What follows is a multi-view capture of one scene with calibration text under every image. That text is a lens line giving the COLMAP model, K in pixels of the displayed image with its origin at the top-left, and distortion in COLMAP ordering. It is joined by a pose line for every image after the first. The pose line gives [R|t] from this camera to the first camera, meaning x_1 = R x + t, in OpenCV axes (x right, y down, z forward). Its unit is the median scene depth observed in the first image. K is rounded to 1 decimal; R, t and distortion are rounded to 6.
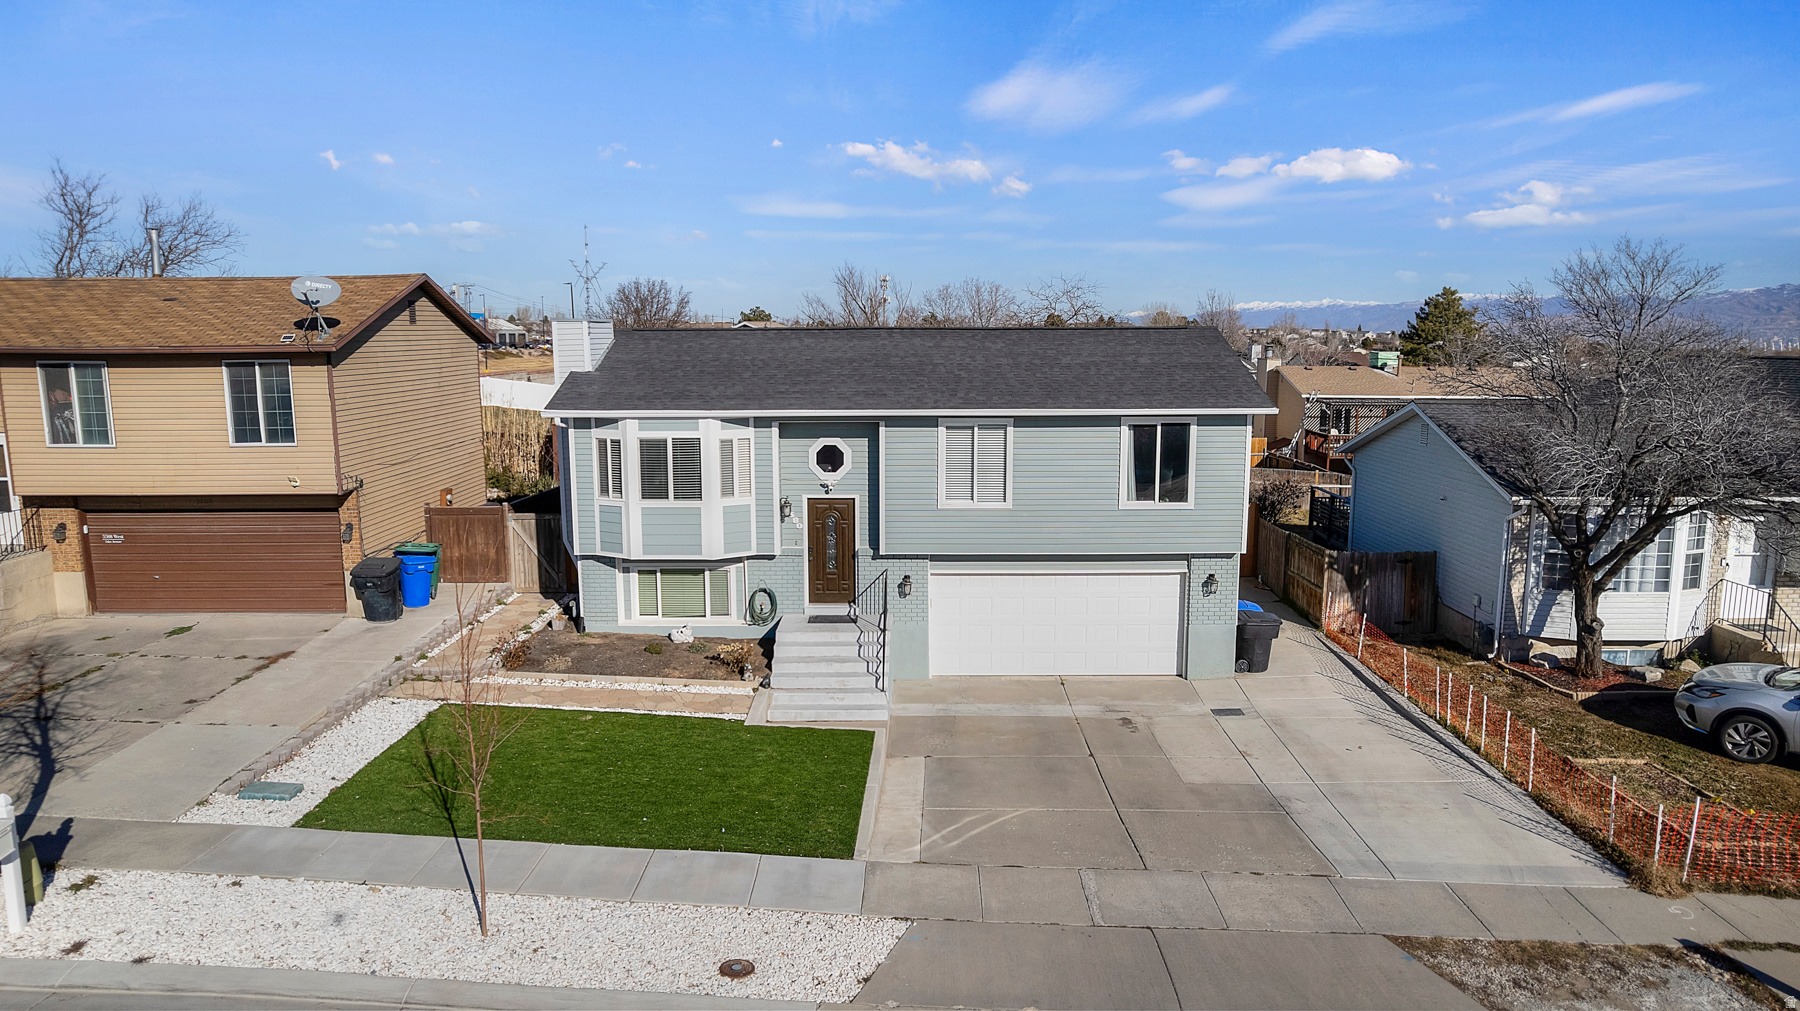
lens RADIAL K [[1147.2, 0, 899.9], [0, 1147.2, 516.1], [0, 0, 1]] dist [-0.073813, 0.067325]
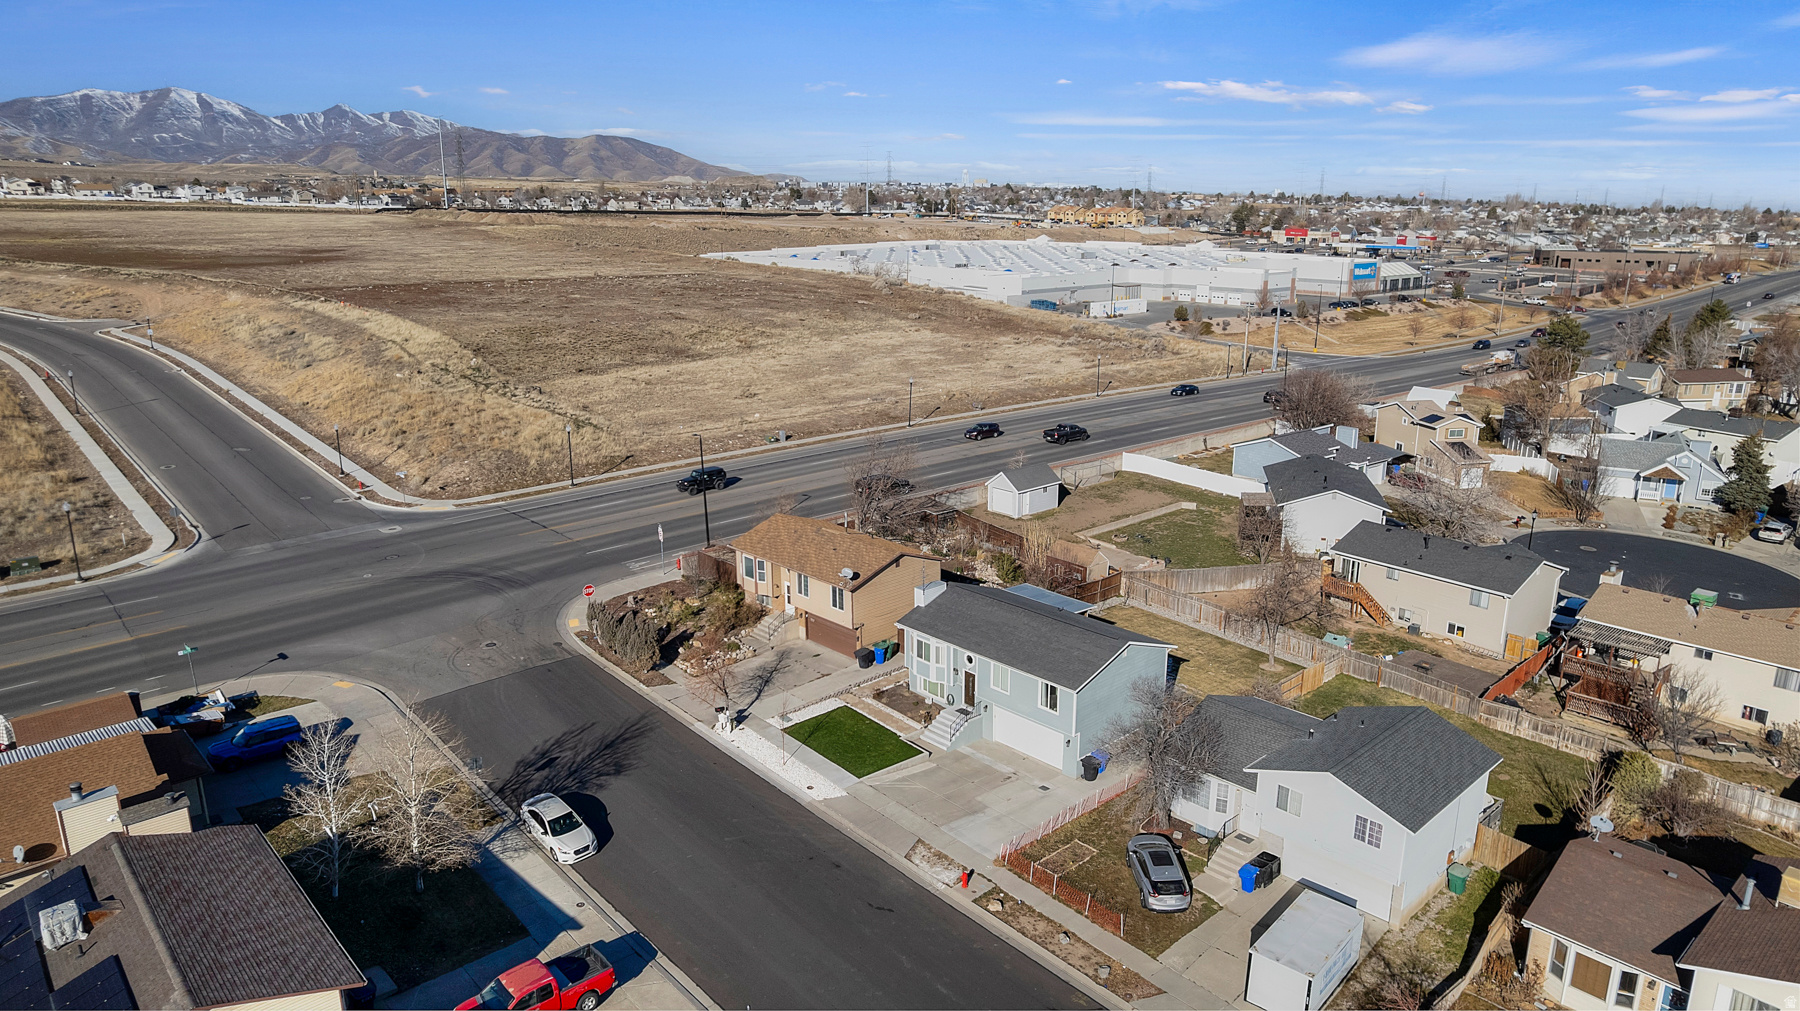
lens RADIAL K [[1160.1, 0, 900.0], [0, 1160.1, 505.5], [0, 0, 1]] dist [-0.073605, 0.064646]
pose [[0.683362, 0.192685, -0.704193, 1.870884], [-0.115581, 0.980932, 0.156247, -0.900148], [0.720872, -0.025382, 0.692603, -1.203474]]
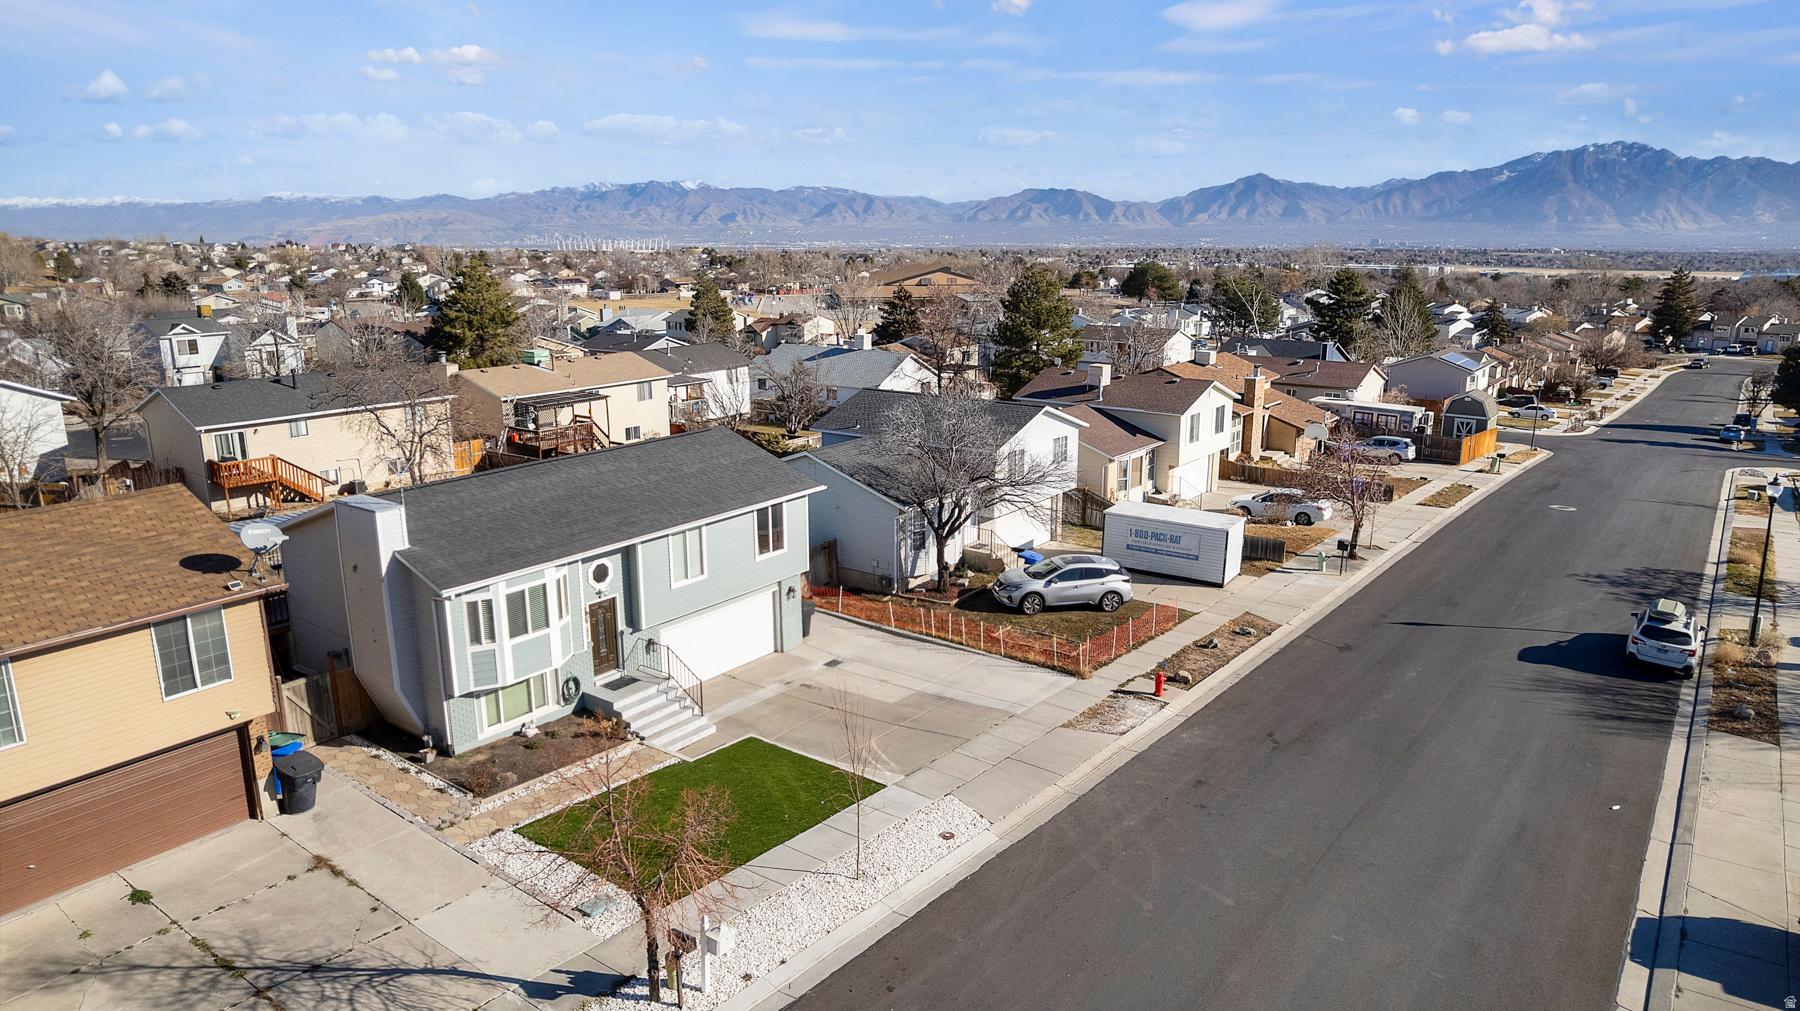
lens RADIAL K [[1160.1, 0, 900.0], [0, 1160.1, 505.5], [0, 0, 1]] dist [-0.073605, 0.064646]
pose [[0.590611, -0.189998, 0.784270, -0.951318], [0.131592, 0.981554, 0.138693, -0.283973], [-0.796155, 0.021290, 0.604719, -0.147167]]
